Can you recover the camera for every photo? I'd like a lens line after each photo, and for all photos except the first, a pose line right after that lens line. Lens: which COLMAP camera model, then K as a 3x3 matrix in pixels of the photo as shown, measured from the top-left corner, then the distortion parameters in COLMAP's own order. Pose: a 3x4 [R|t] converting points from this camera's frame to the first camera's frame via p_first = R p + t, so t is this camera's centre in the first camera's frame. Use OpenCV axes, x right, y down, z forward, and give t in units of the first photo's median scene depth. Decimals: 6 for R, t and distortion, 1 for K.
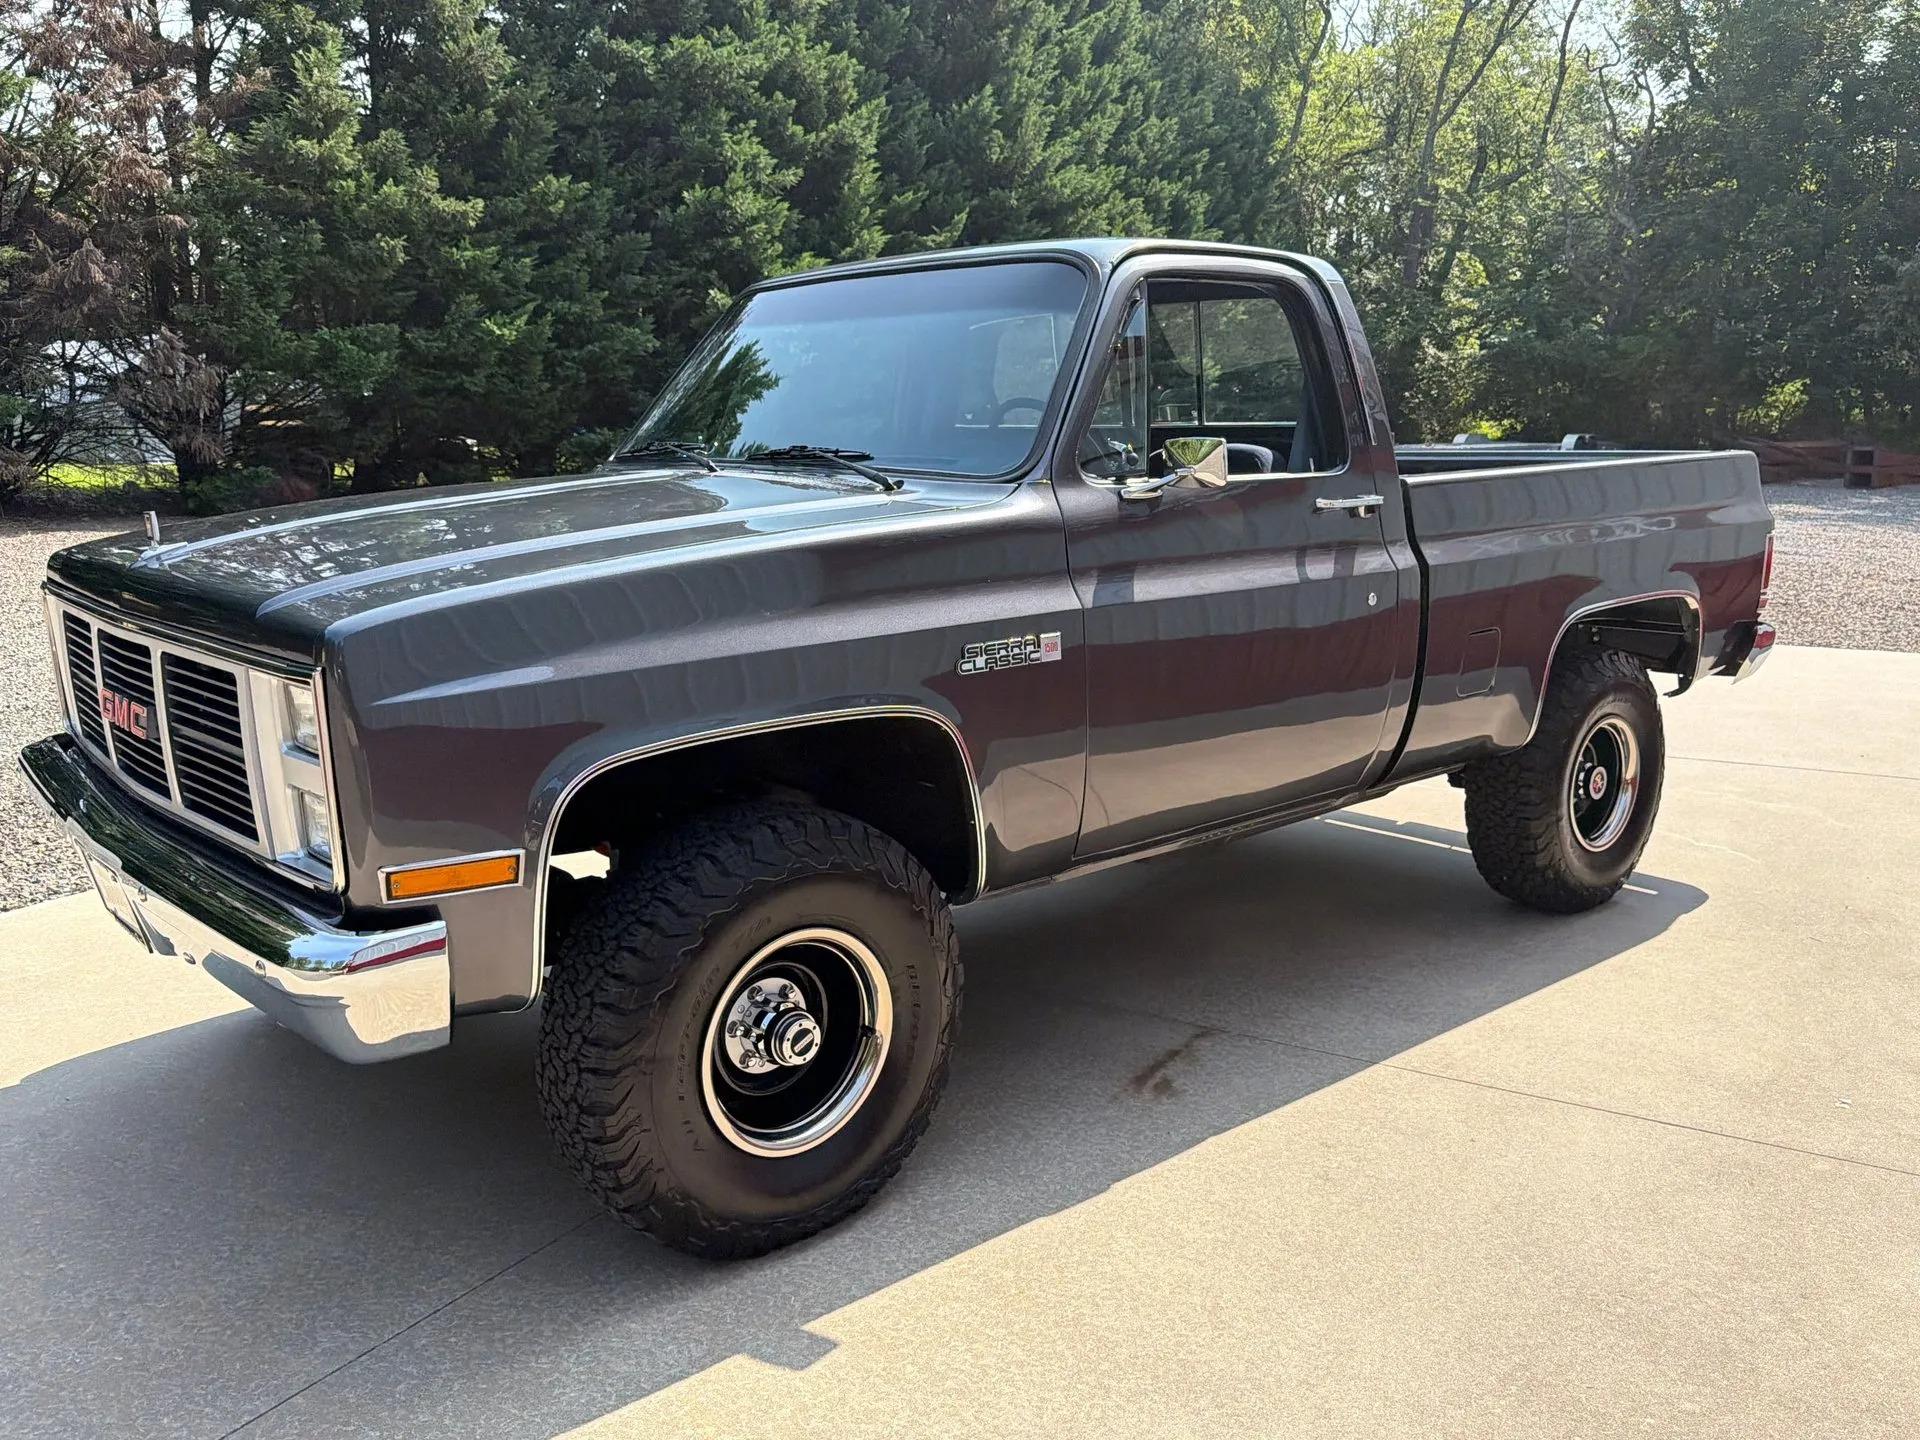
lens RADIAL K [[1591.0, 0, 980.8], [0, 1591.0, 662.2], [0, 0, 1]] dist [0.053575, -0.077890]
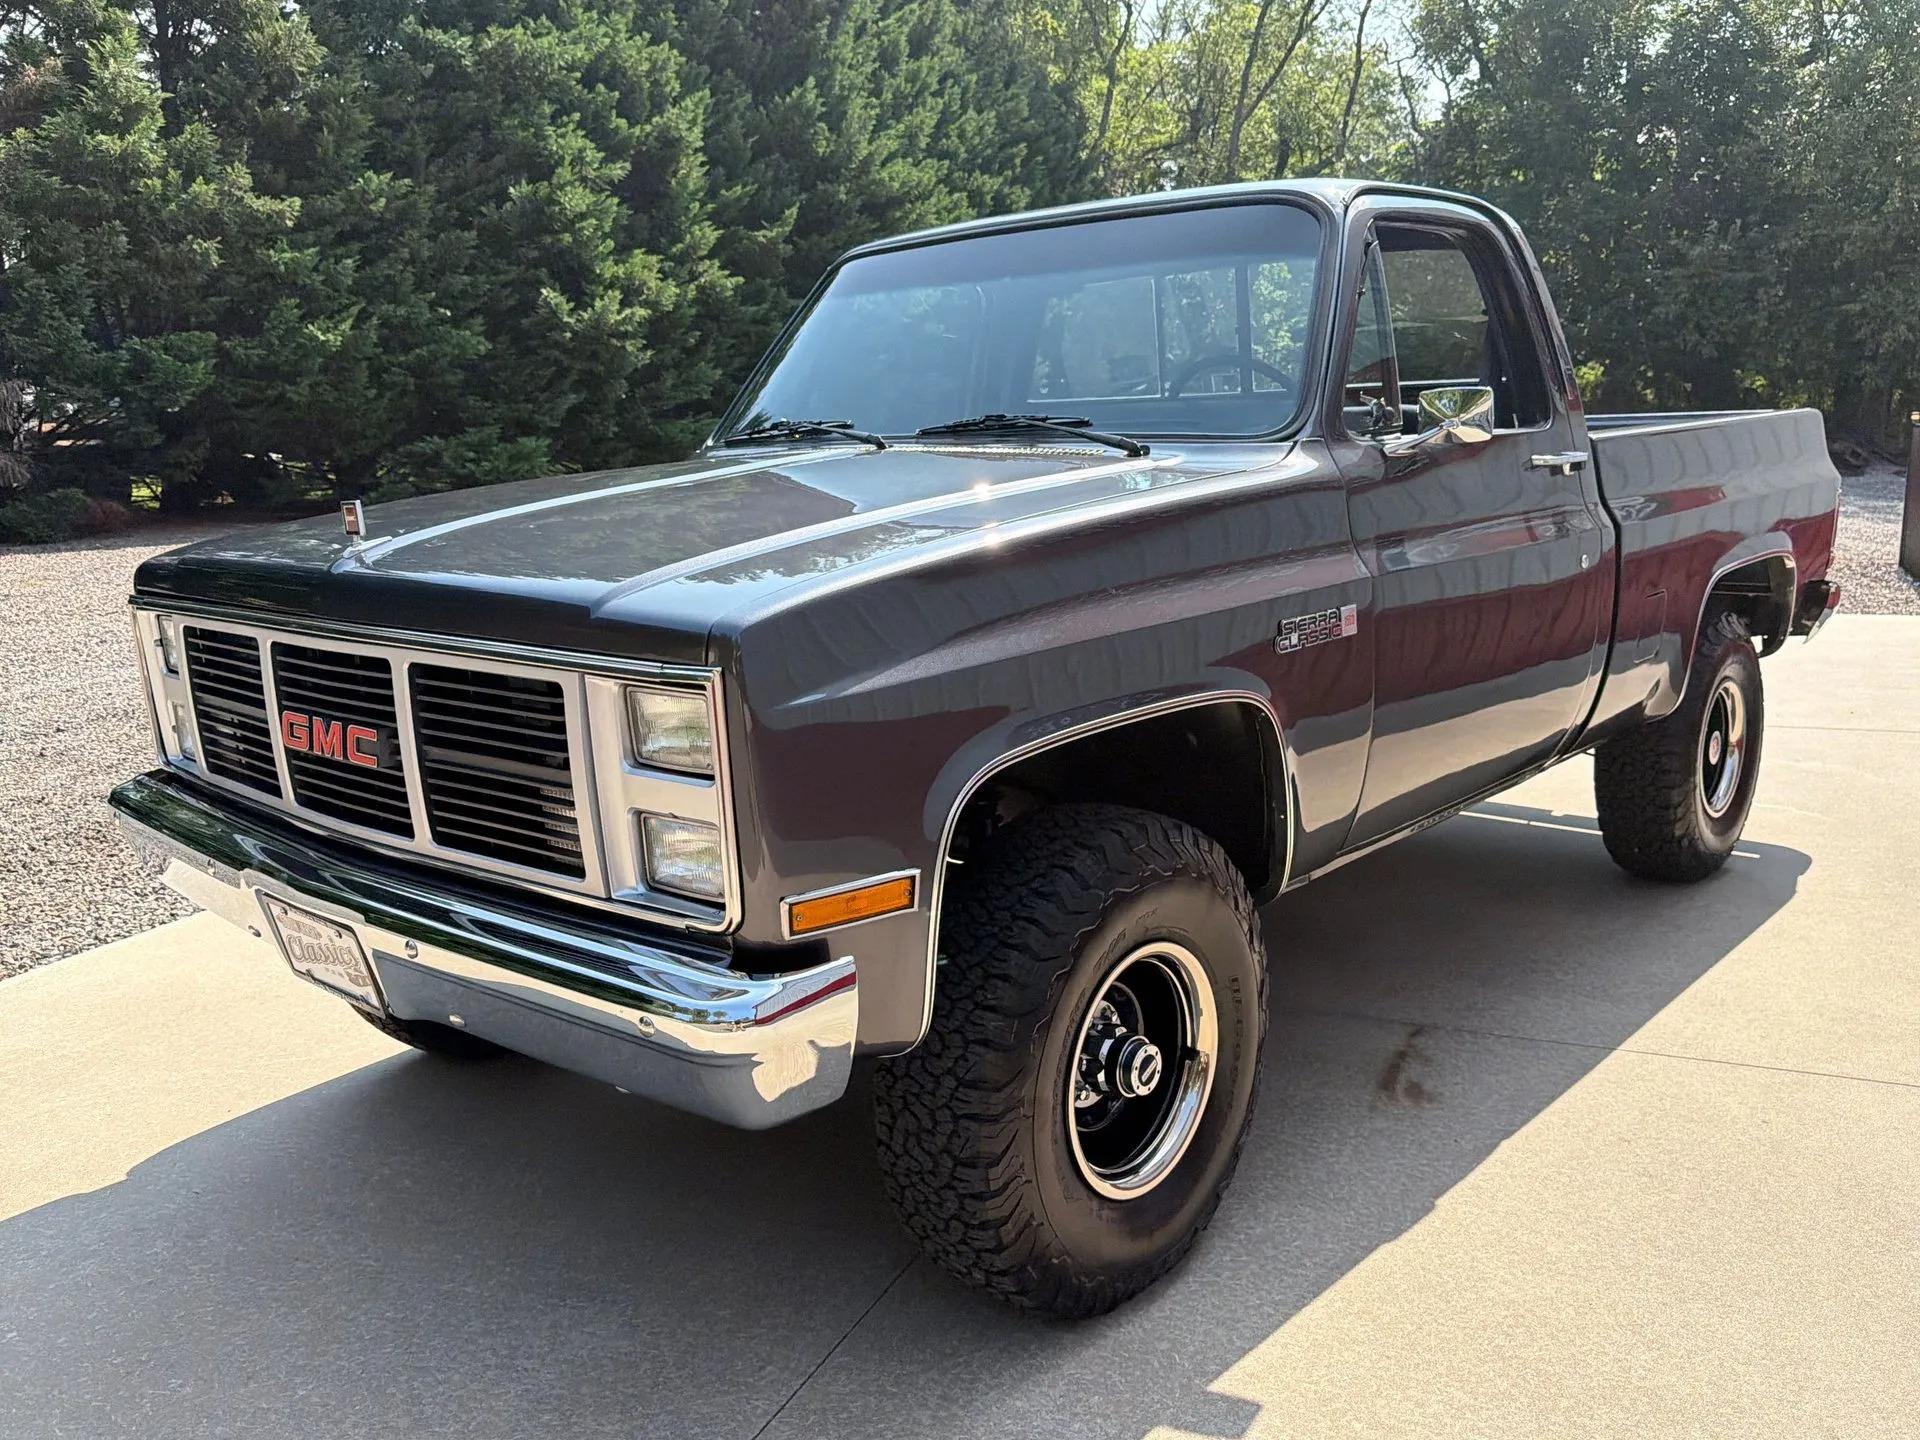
lens RADIAL K [[1591.0, 0, 945.8], [0, 1591.0, 689.0], [0, 0, 1]] dist [0.053575, -0.077890]
pose [[0.993585, -0.043868, 0.104232, -0.172282], [0.042390, 0.998967, 0.016352, 0.003194], [-0.104841, -0.011828, 0.994419, 0.070096]]
